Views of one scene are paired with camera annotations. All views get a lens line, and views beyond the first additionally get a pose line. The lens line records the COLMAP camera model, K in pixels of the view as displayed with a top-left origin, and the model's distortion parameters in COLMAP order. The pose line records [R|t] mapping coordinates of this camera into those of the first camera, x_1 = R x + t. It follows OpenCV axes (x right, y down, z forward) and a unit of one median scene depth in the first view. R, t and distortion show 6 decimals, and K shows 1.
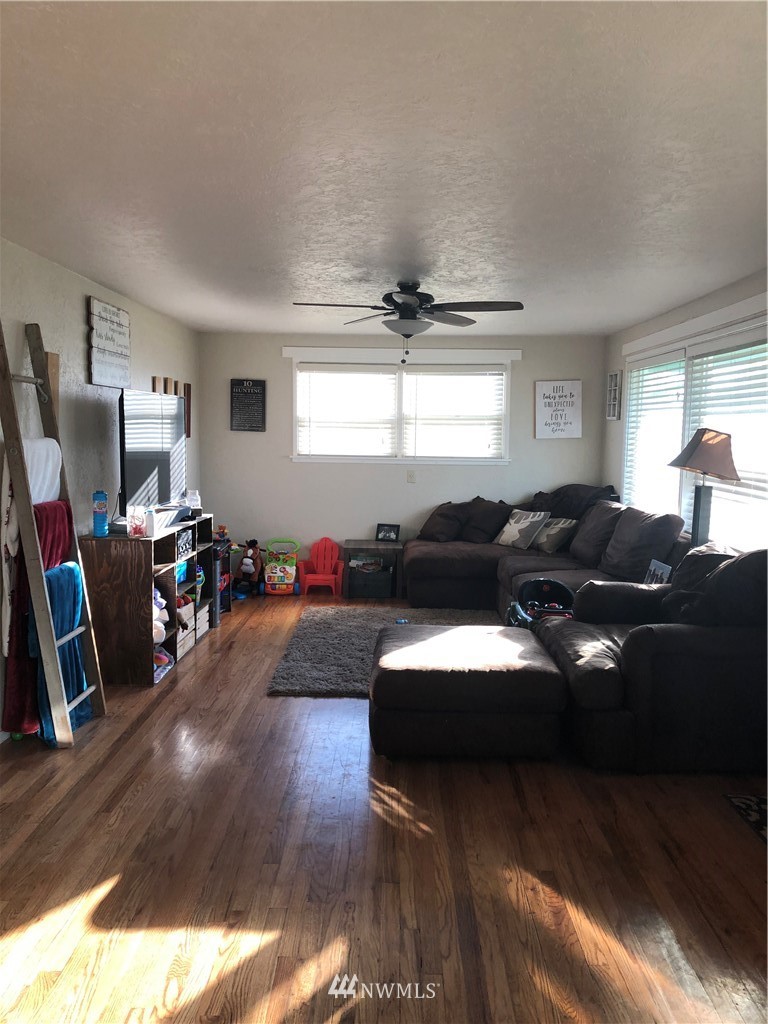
lens RADIAL K [[833.8, 0, 383.7], [0, 833.8, 512.4], [0, 0, 1]] dist [0.012003, 0.001180]
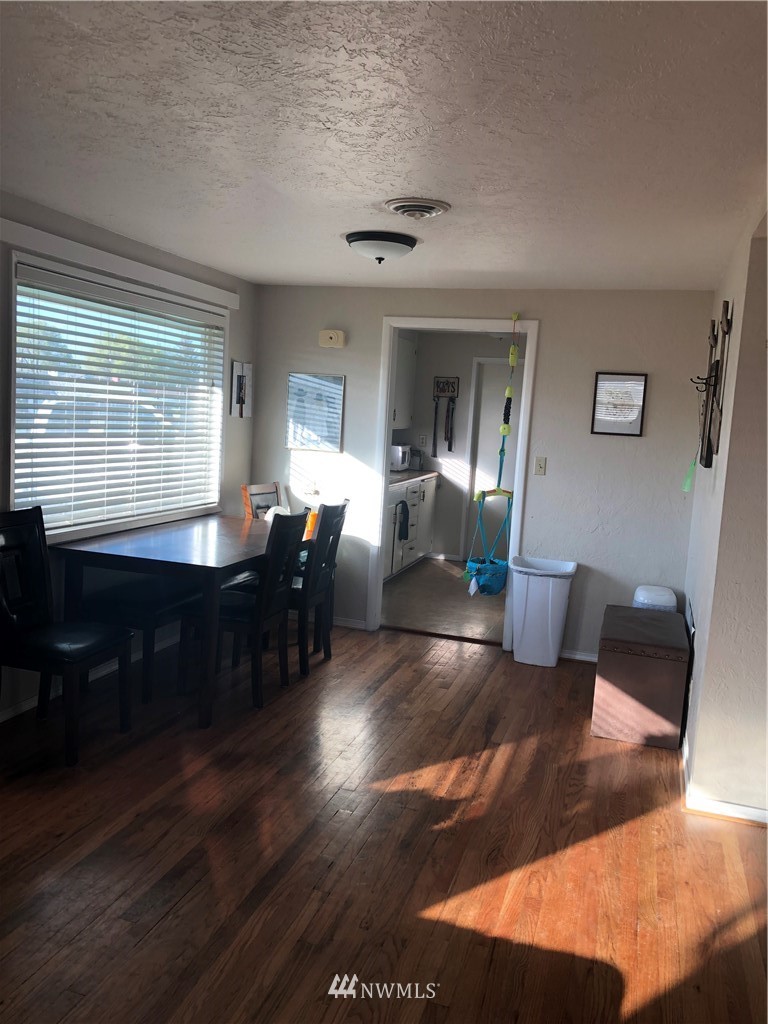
lens RADIAL K [[833.8, 0, 383.1], [0, 833.8, 517.2], [0, 0, 1]] dist [0.012003, 0.001180]
pose [[-0.955833, -0.103664, 0.275021, -0.268570], [-0.041579, 0.974016, 0.222631, -0.188613], [-0.290954, 0.201363, -0.935307, 1.765002]]
